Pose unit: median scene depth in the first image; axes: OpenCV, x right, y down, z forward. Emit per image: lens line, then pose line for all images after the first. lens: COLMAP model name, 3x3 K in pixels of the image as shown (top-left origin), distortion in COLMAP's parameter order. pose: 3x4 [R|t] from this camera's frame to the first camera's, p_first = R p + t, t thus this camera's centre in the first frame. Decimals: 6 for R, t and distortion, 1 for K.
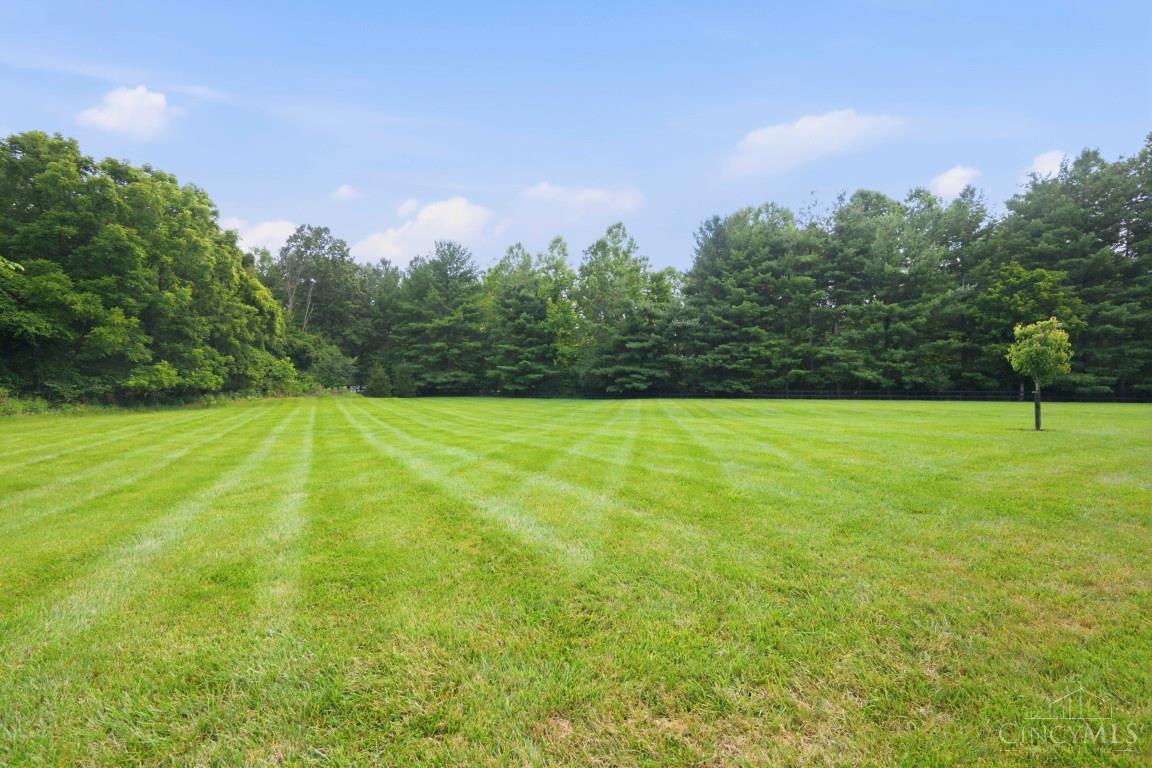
lens RADIAL K [[513.0, 0, 577.2], [0, 513.0, 385.8], [0, 0, 1]] dist [0.002762, 0.000860]
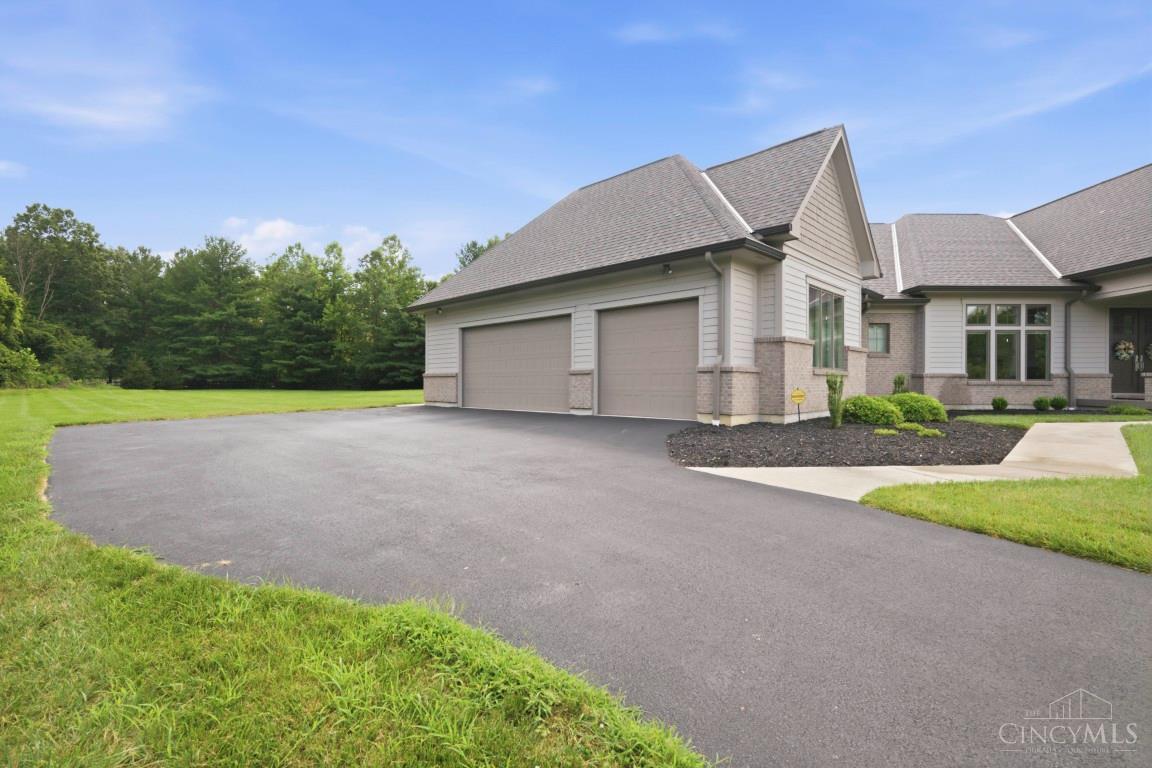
lens RADIAL K [[513.0, 0, 560.6], [0, 513.0, 385.7], [0, 0, 1]] dist [0.002762, 0.000860]
pose [[0.944676, -0.000409, 0.328006, 0.055581], [-0.002609, 0.999958, 0.008761, 0.003785], [-0.327996, -0.009132, 0.944635, -0.197278]]
